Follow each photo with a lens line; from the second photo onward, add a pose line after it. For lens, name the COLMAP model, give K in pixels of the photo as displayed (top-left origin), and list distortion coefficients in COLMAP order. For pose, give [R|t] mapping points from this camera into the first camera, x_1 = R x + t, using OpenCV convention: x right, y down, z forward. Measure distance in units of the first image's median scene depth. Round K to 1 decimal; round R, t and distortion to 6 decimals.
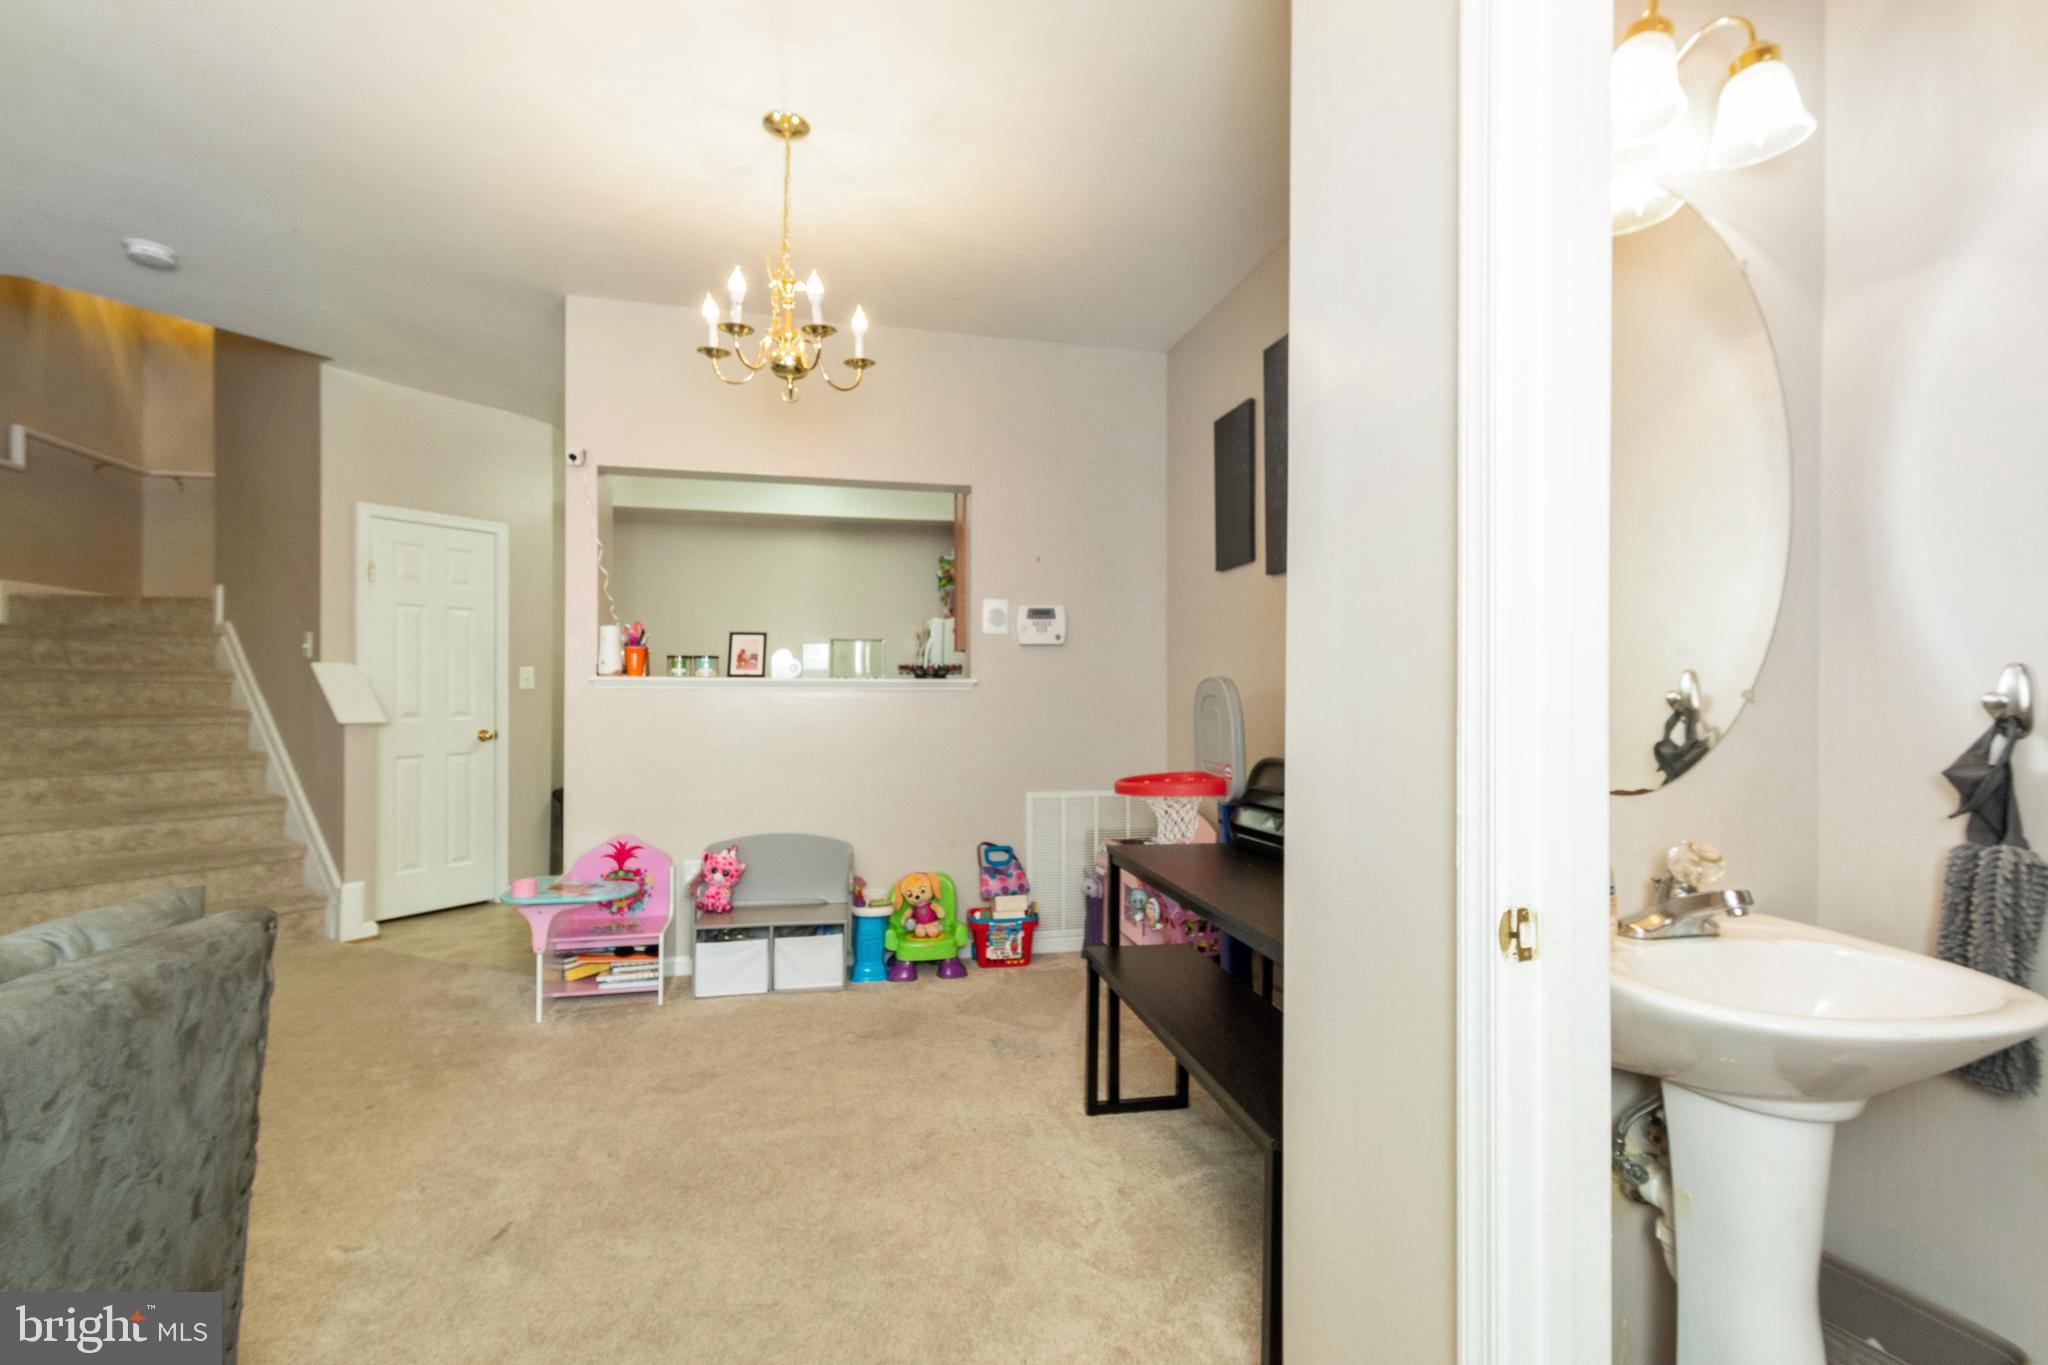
lens RADIAL K [[930.5, 0, 1028.3], [0, 930.5, 685.5], [0, 0, 1]] dist [0.003770, -0.000601]
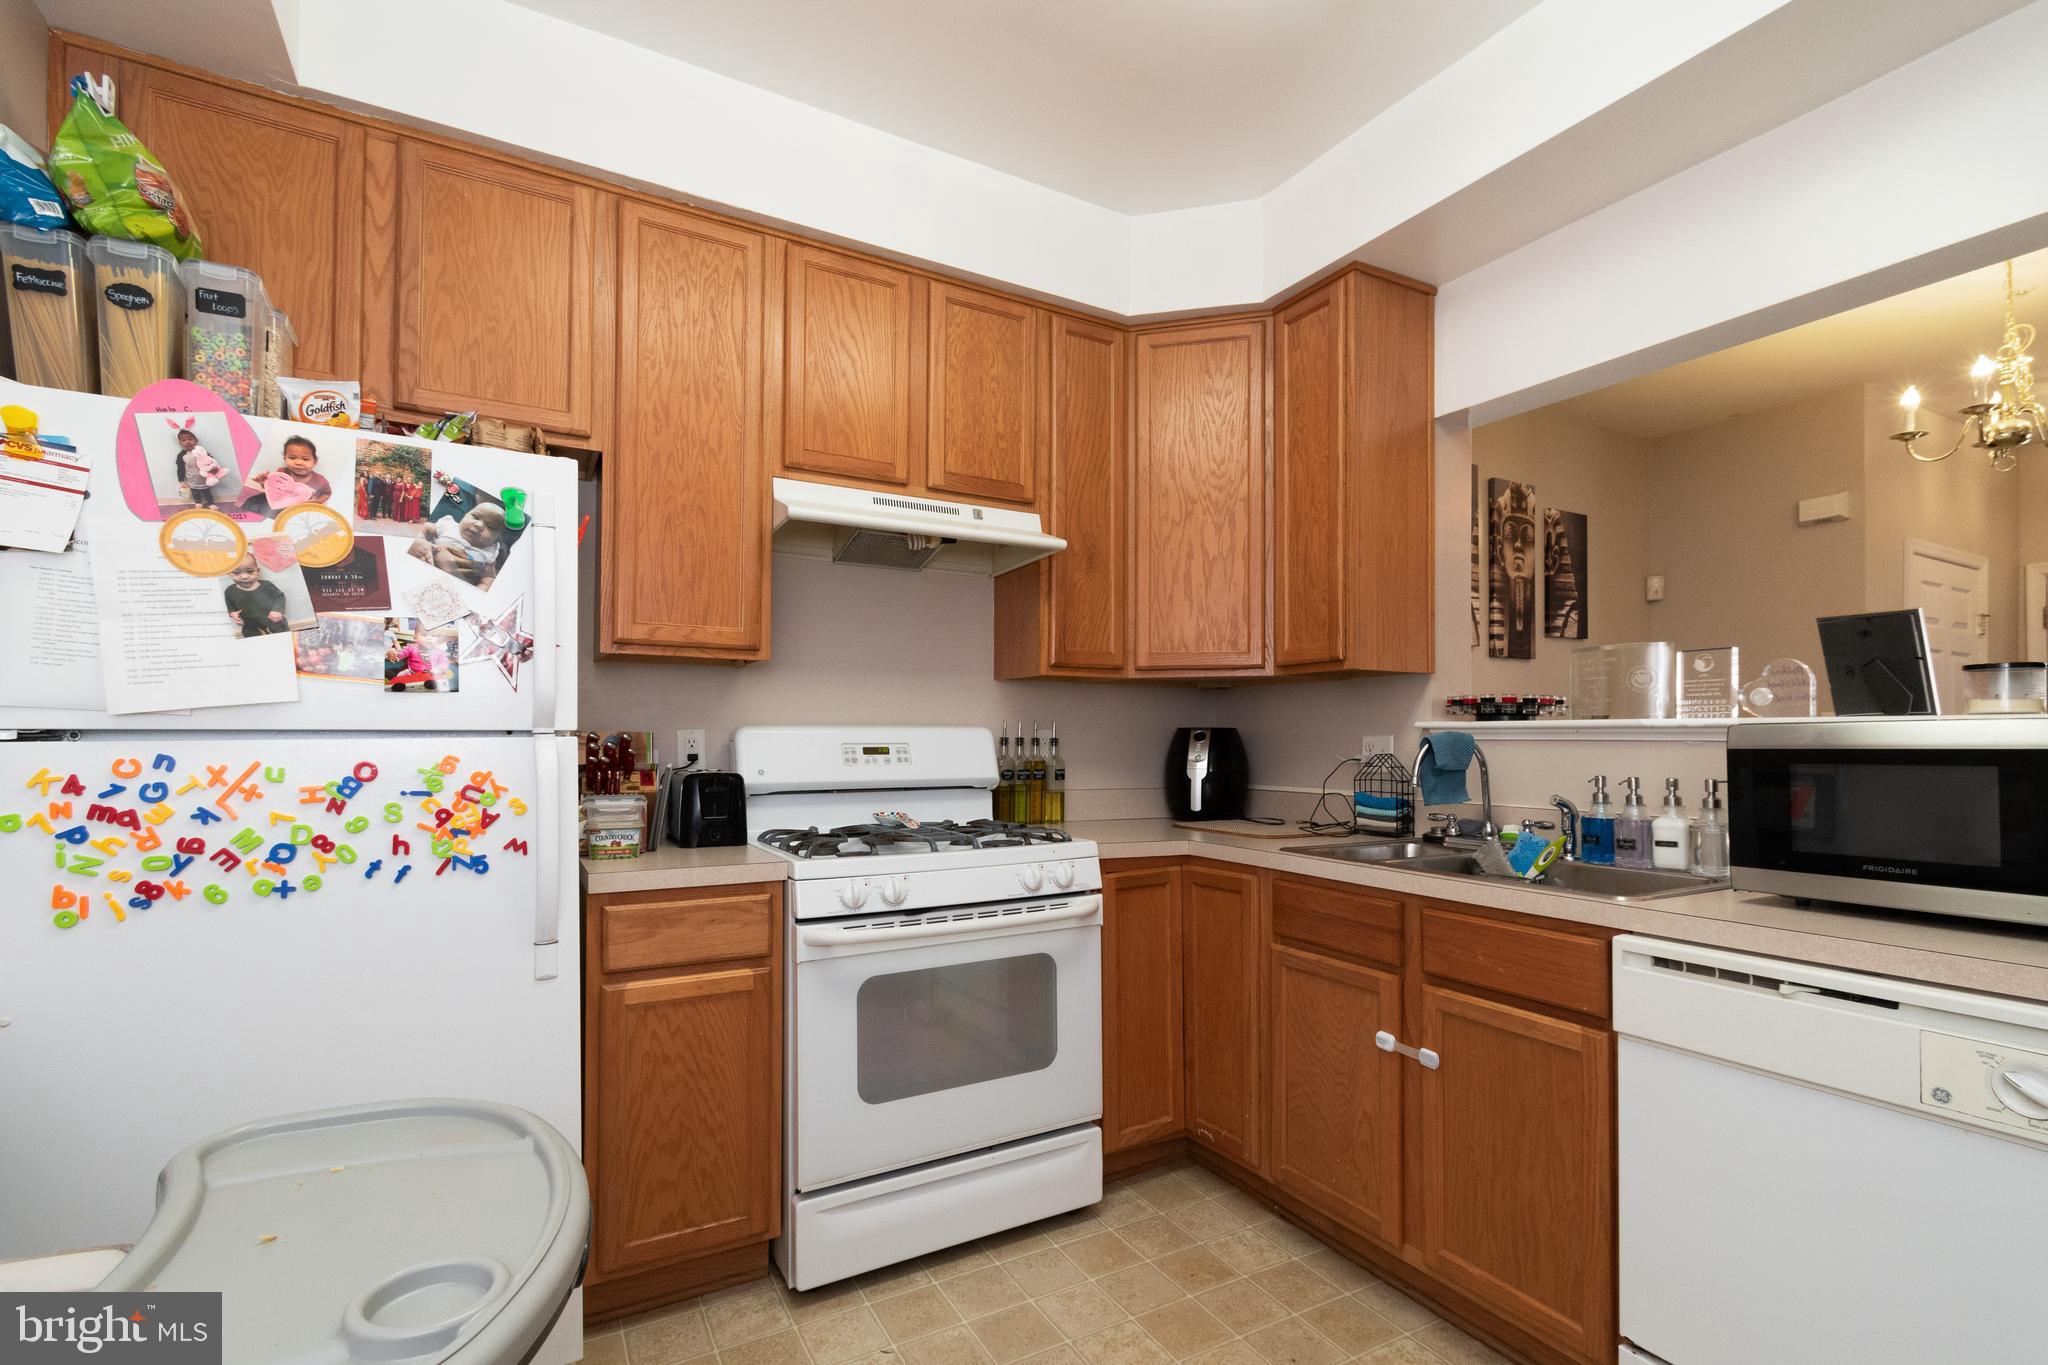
lens RADIAL K [[930.5, 0, 1034.0], [0, 930.5, 723.8], [0, 0, 1]] dist [0.003770, -0.000601]
pose [[-0.264228, 0.009655, 0.964412, -0.659626], [-0.009961, 0.999869, -0.012739, 0.005125], [-0.964409, -0.012972, -0.264098, 1.599084]]
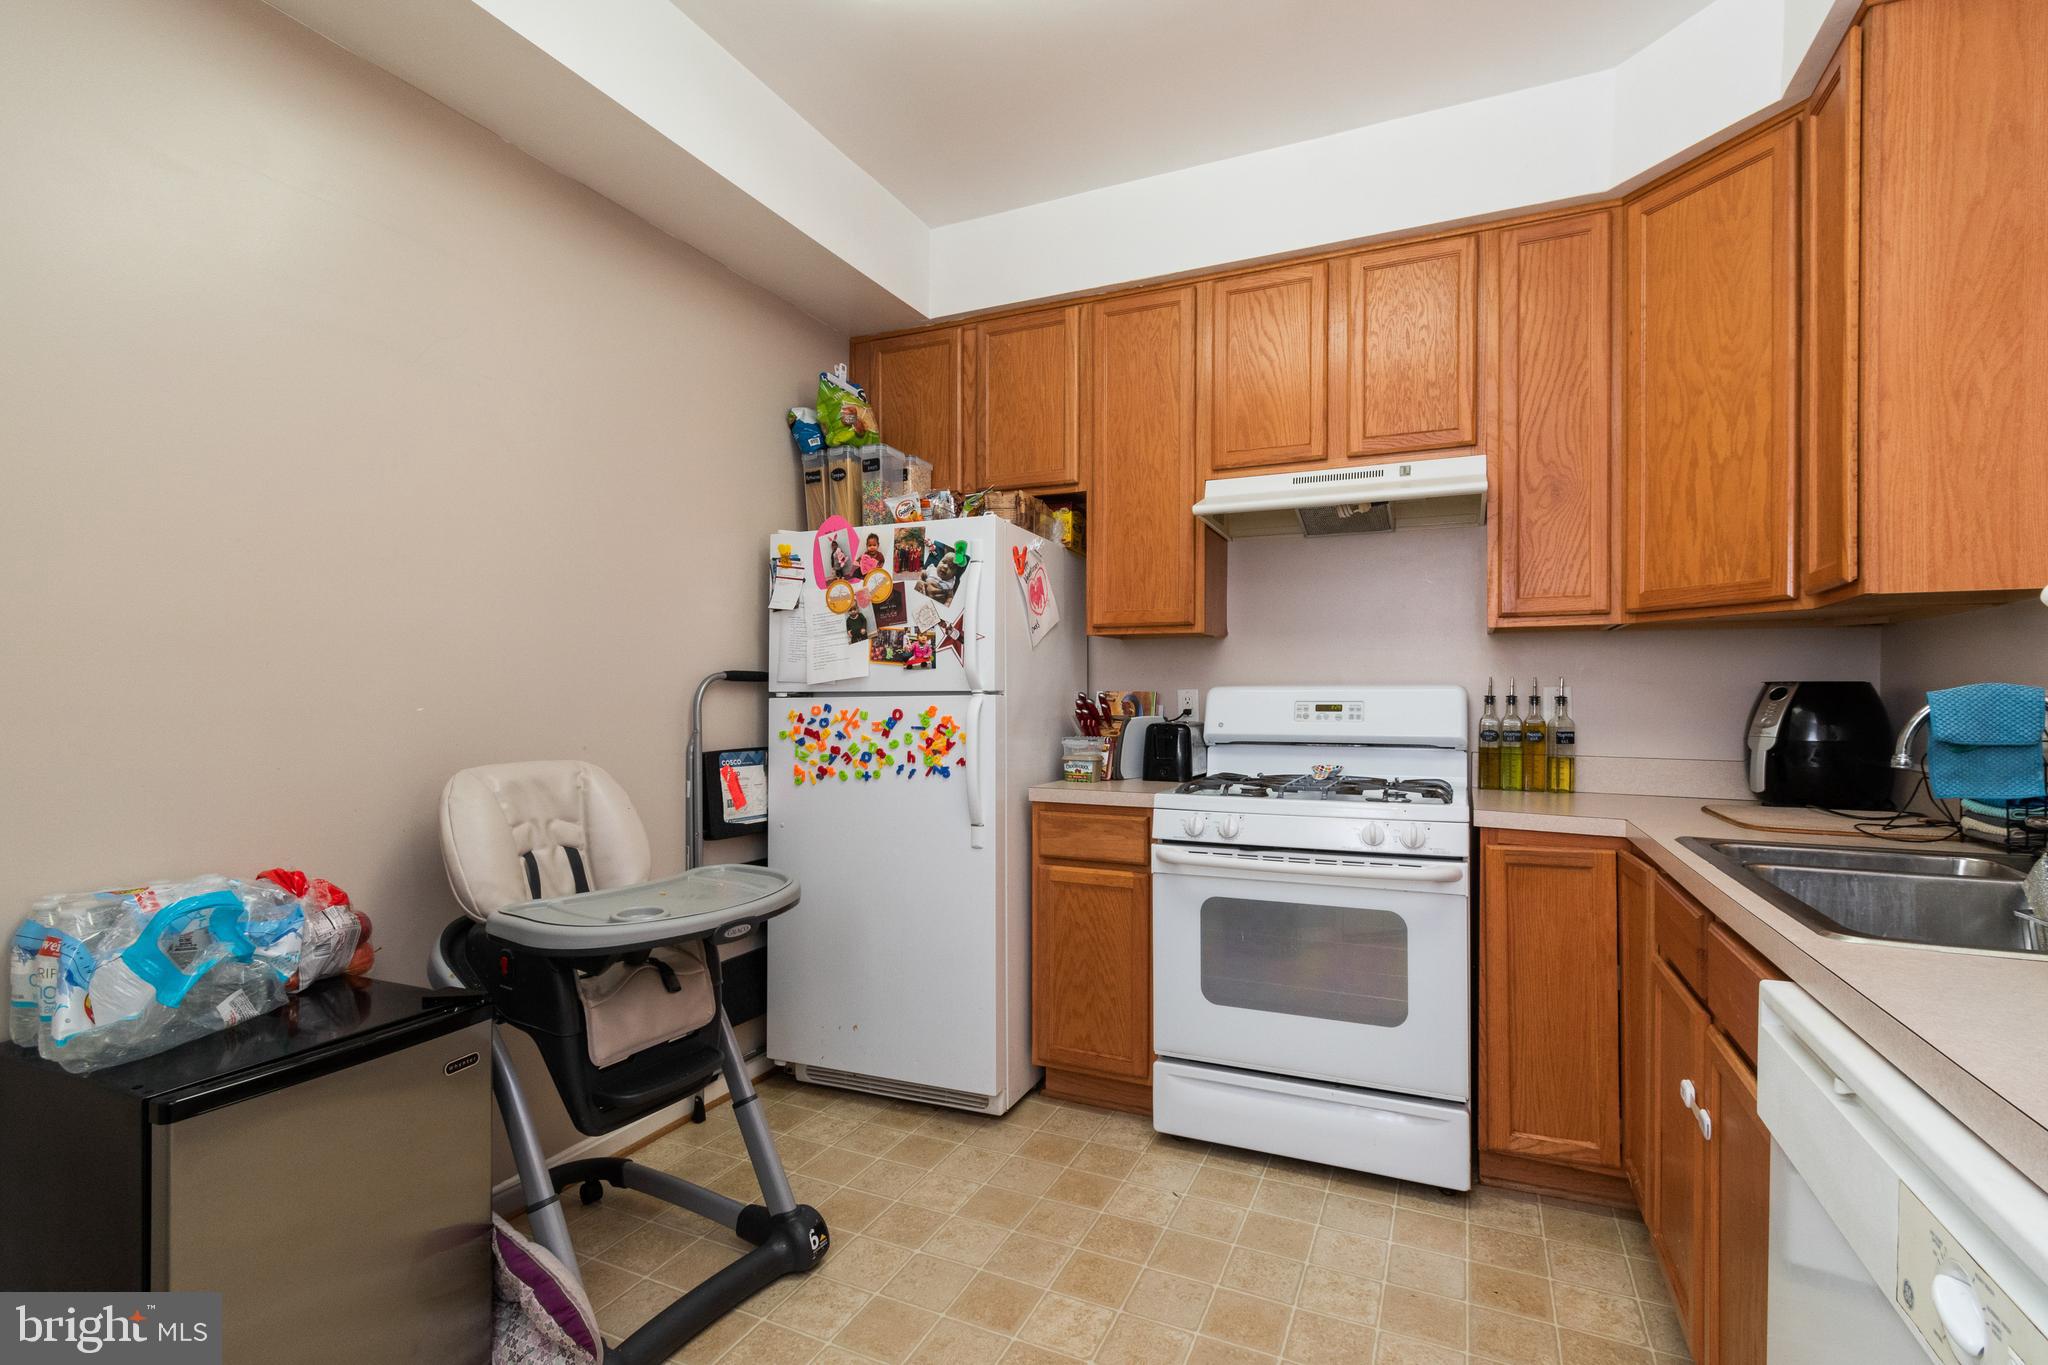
lens RADIAL K [[930.5, 0, 1043.3], [0, 930.5, 693.6], [0, 0, 1]] dist [0.003770, -0.000601]
pose [[0.619810, -0.001395, 0.784751, -0.687635], [-0.003885, 0.999981, 0.004846, 0.003302], [-0.784743, -0.006052, 0.619792, 1.245475]]
